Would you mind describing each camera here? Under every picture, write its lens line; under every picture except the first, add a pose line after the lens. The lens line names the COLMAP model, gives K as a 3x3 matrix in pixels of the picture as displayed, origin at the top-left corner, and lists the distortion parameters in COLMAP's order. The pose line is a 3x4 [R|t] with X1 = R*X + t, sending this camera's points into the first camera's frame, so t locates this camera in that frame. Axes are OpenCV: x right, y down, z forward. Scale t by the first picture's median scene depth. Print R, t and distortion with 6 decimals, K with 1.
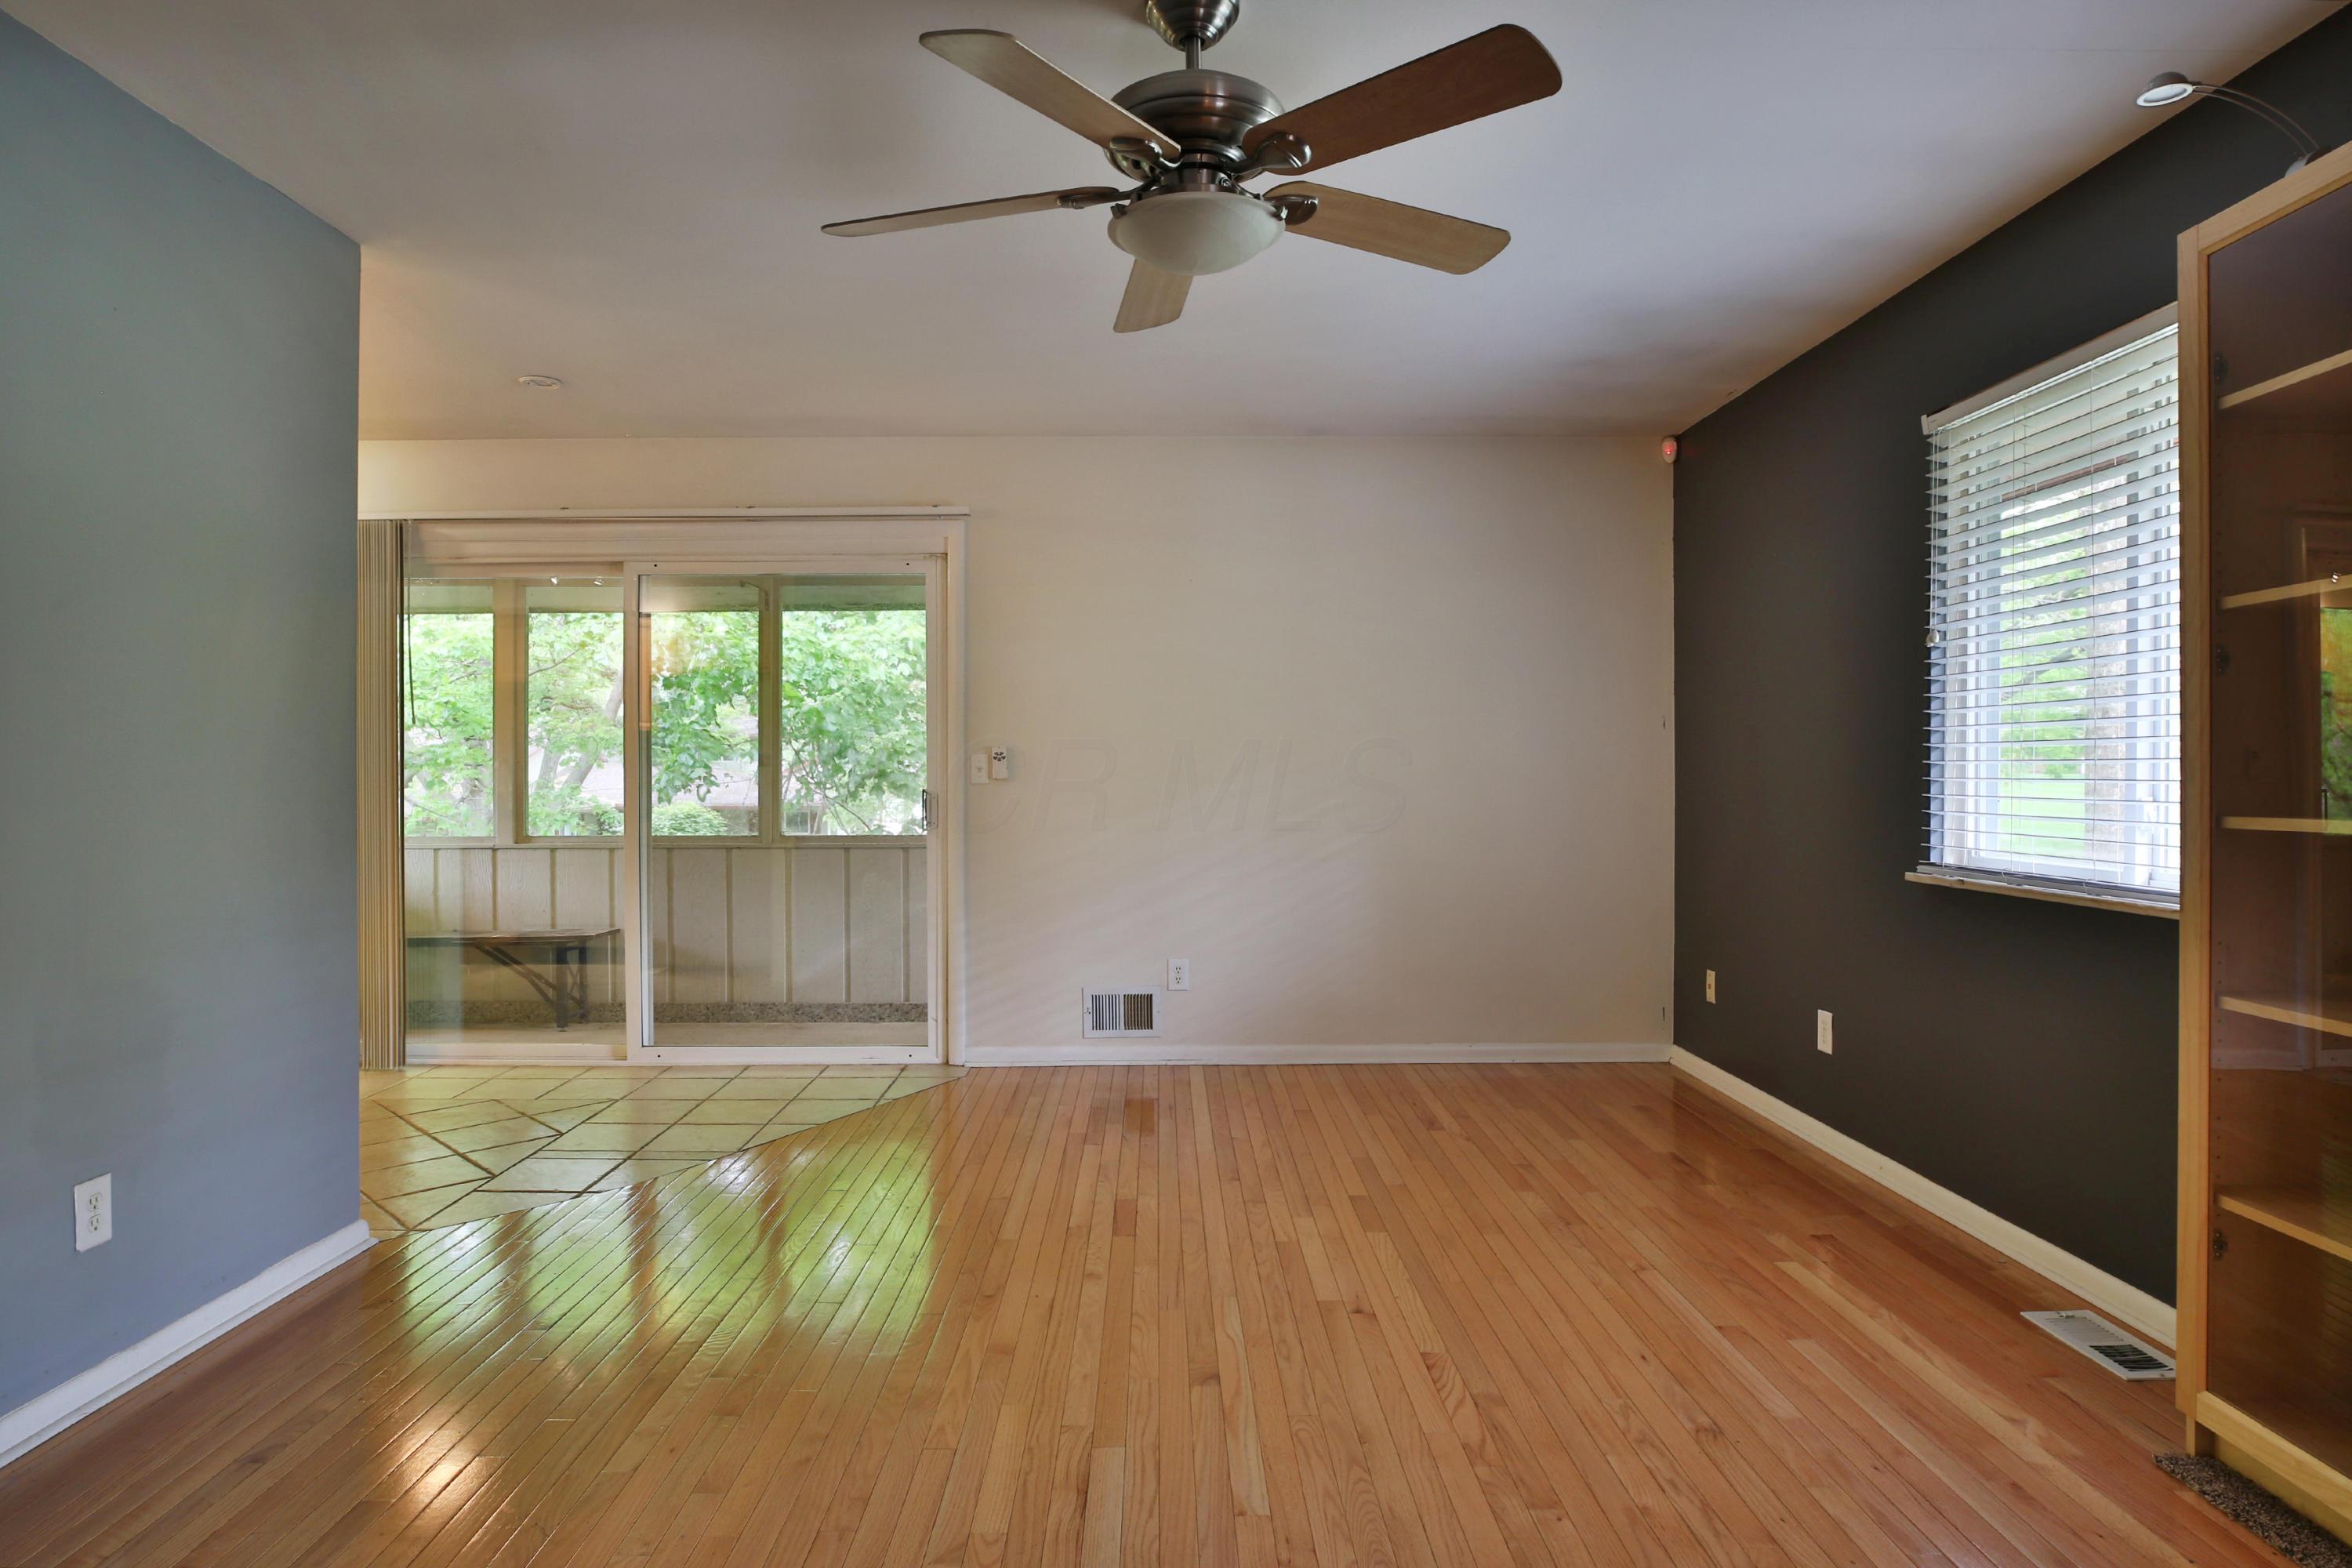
lens RADIAL K [[1288.0, 0, 1165.5], [0, 1288.0, 775.5], [0, 0, 1]] dist [-0.032383, 0.011989]
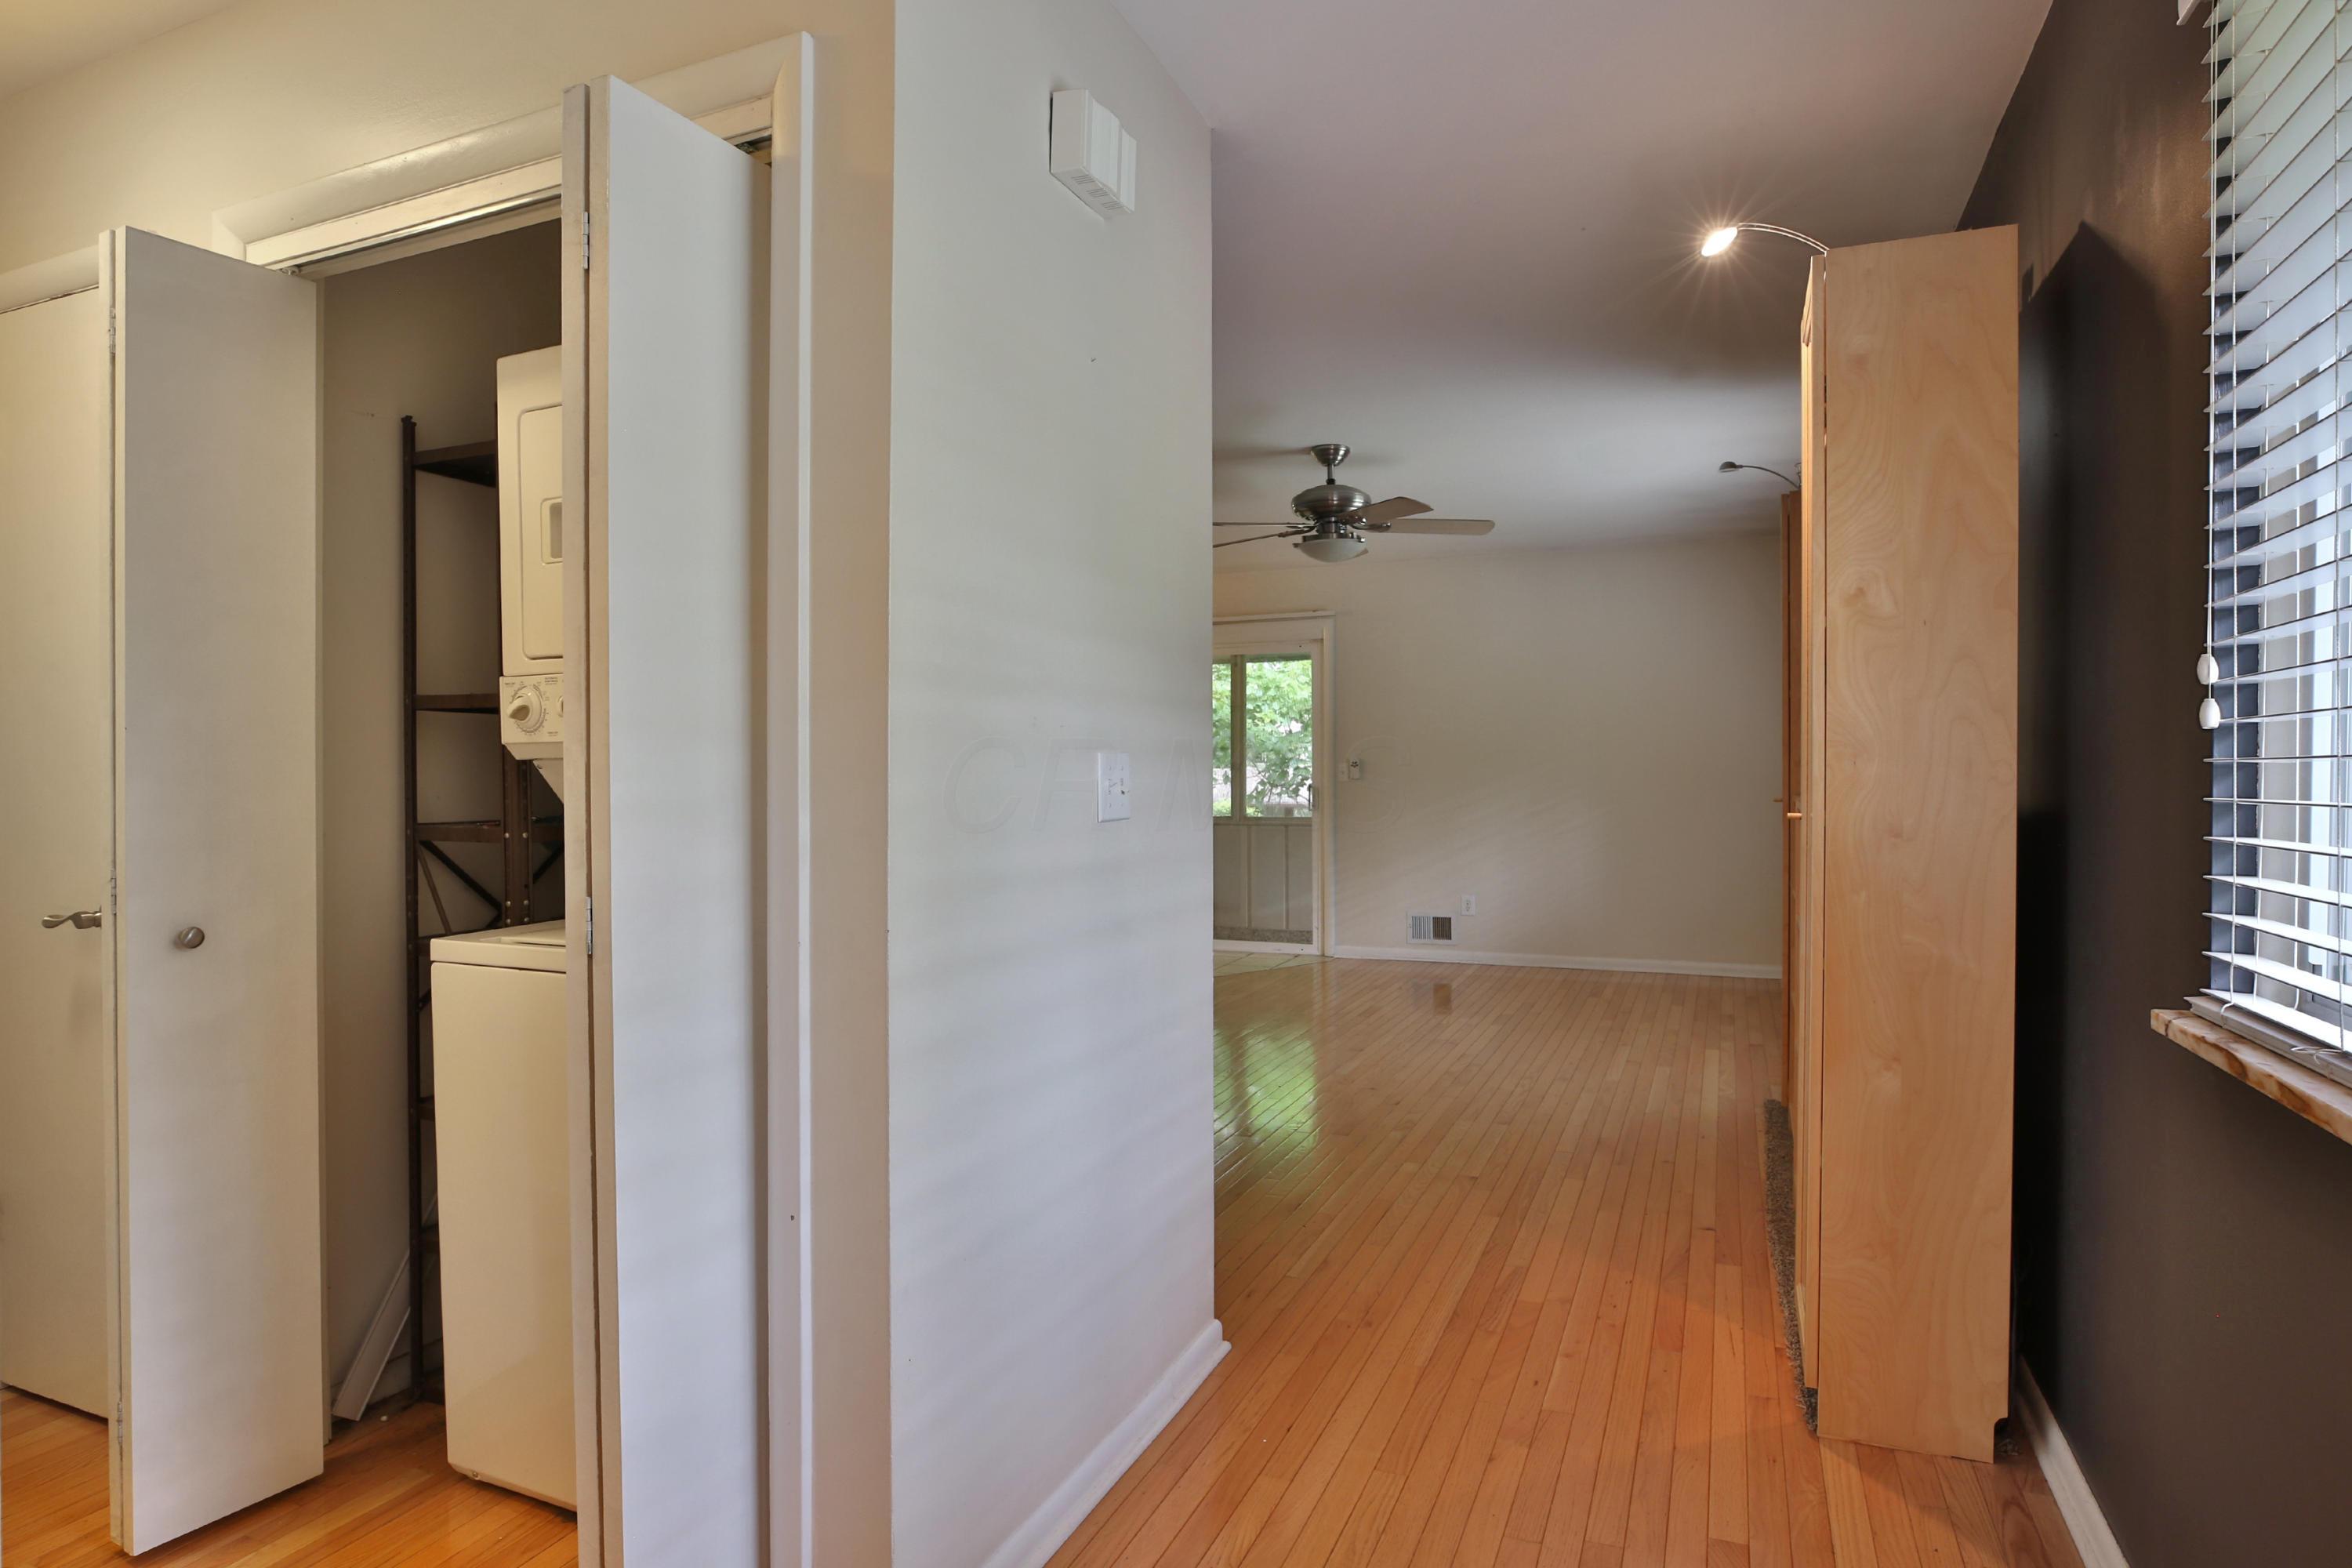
lens RADIAL K [[1288.0, 0, 1175.0], [0, 1288.0, 784.5], [0, 0, 1]] dist [-0.032383, 0.011989]
pose [[0.918949, 0.005319, -0.394340, 0.303536], [-0.001642, 0.999952, 0.009660, -0.004730], [0.394372, -0.008230, 0.918914, -0.569609]]
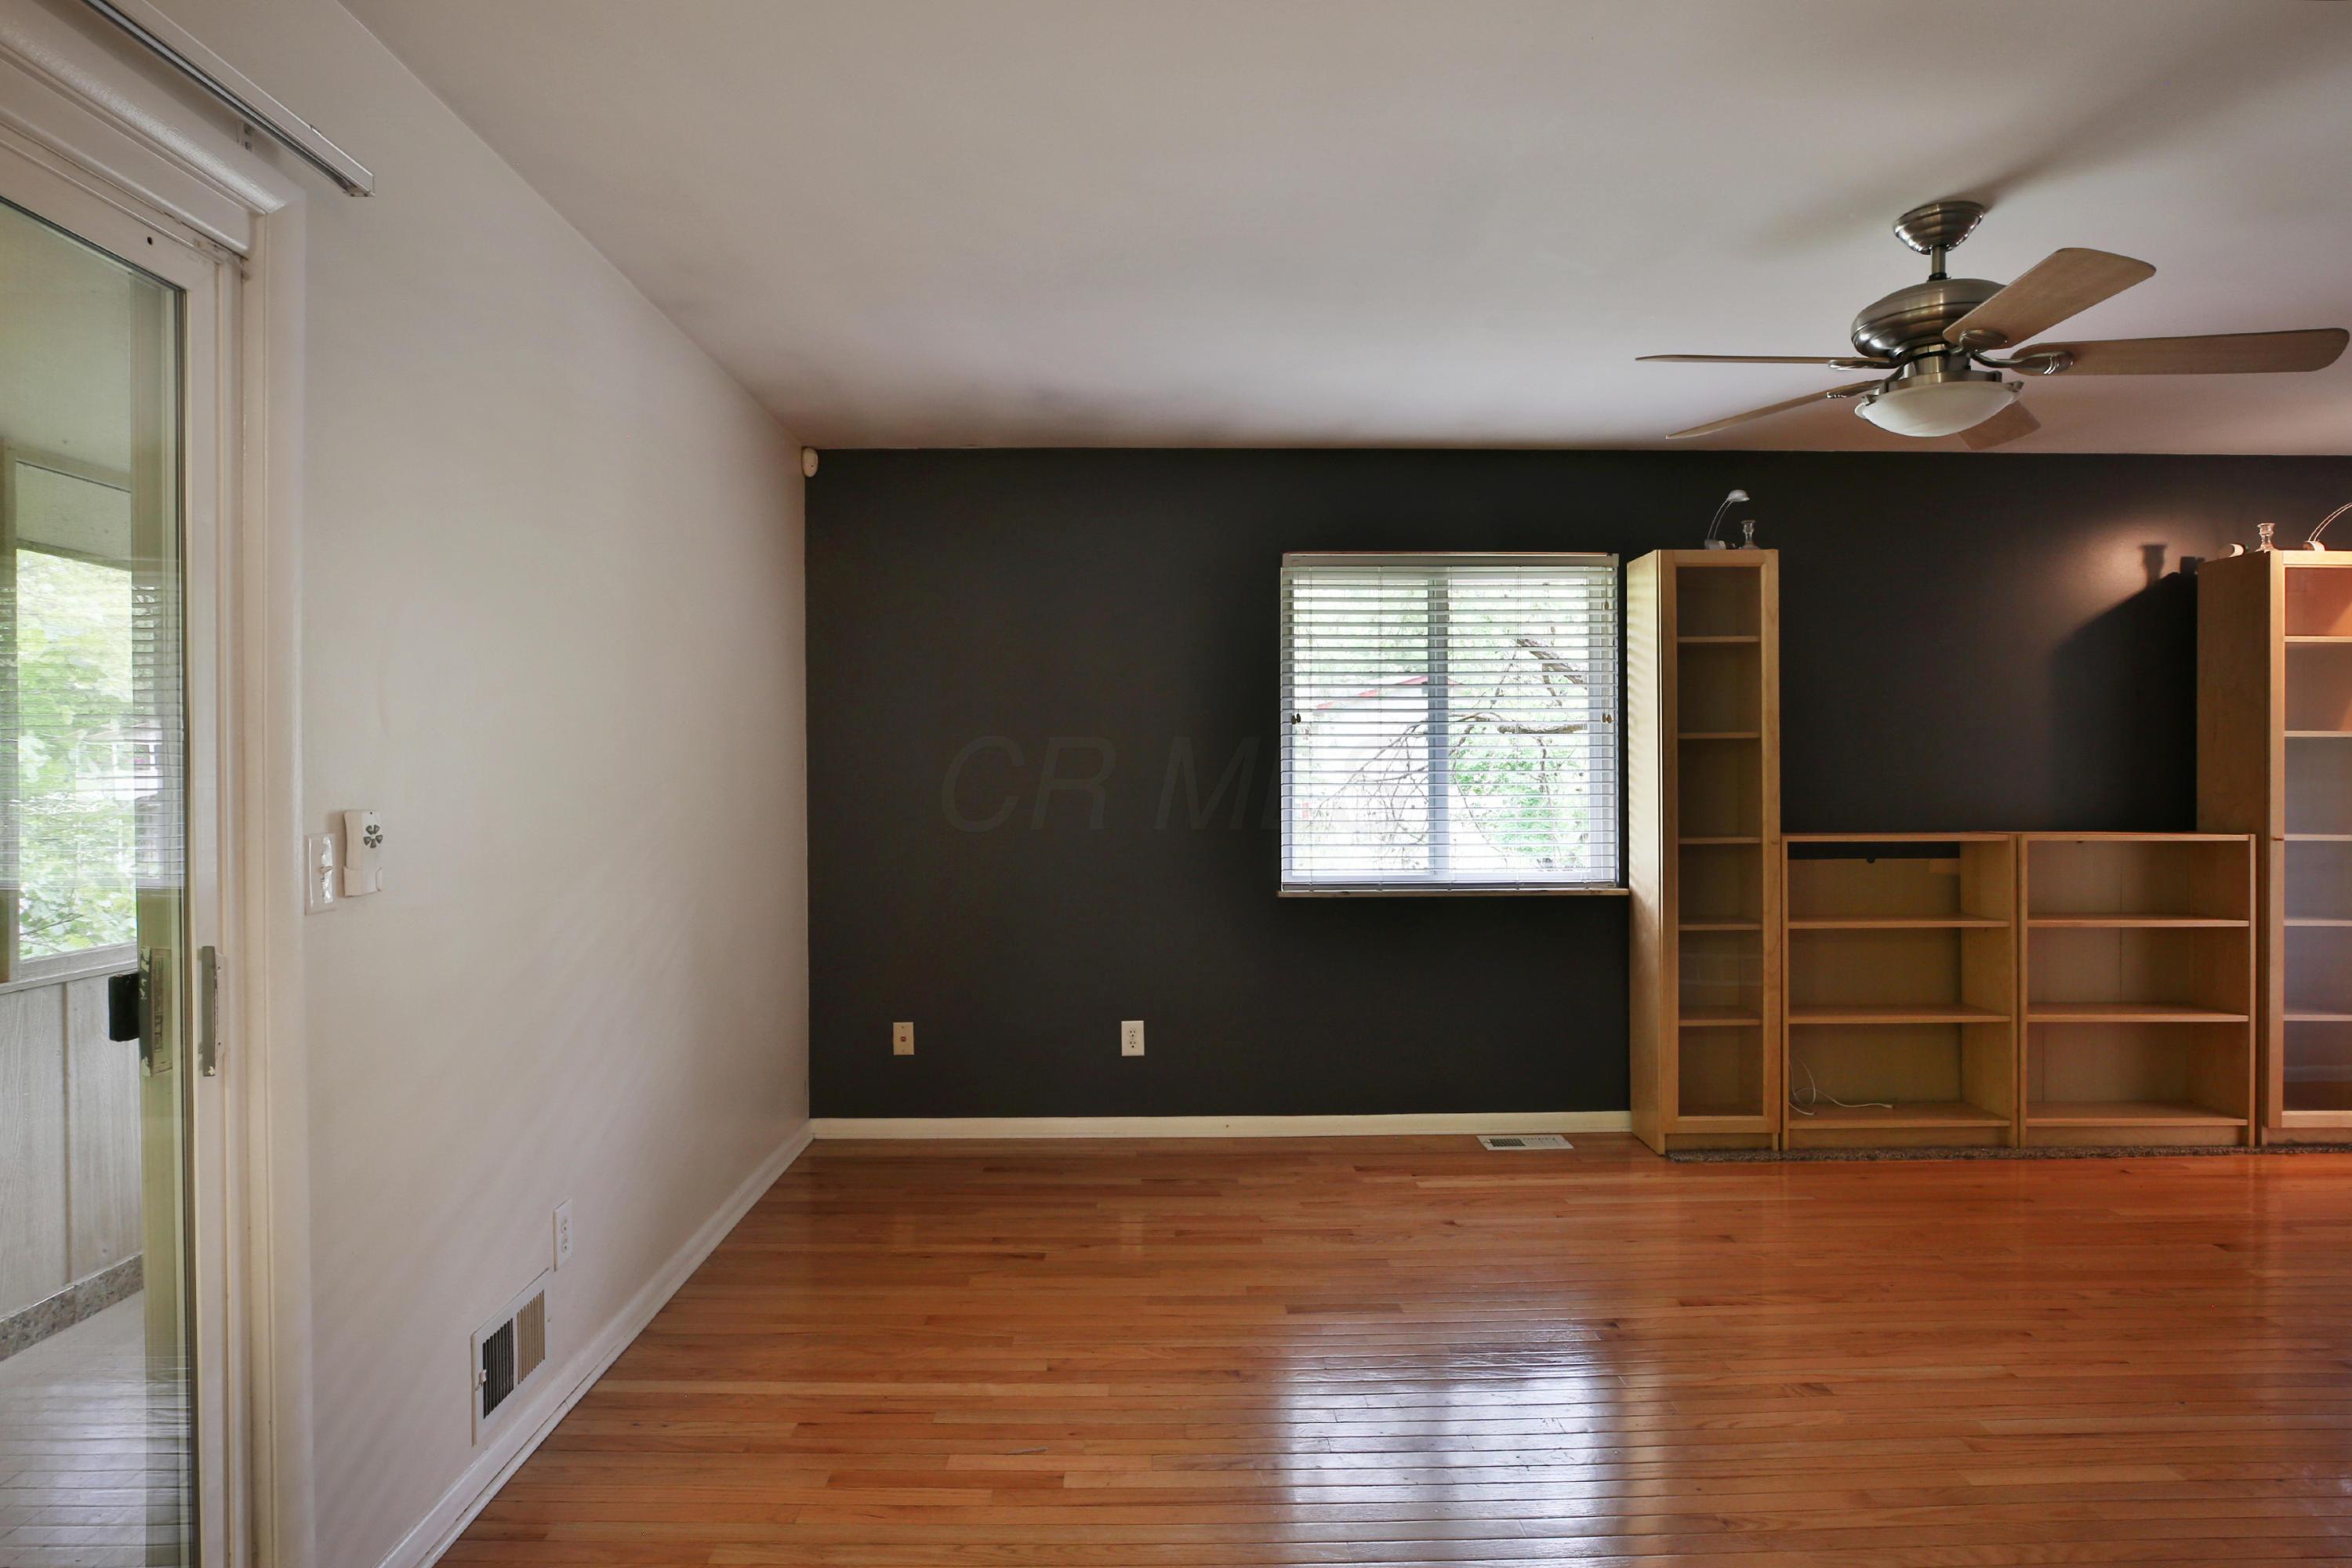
lens RADIAL K [[1288.0, 0, 1148.2], [0, 1288.0, 776.6], [0, 0, 1]] dist [-0.032383, 0.011989]
pose [[-0.002922, -0.000100, 0.999996, -0.530983], [0.006605, 0.999978, 0.000119, -0.031745], [-0.999974, 0.006606, -0.002921, 0.787576]]
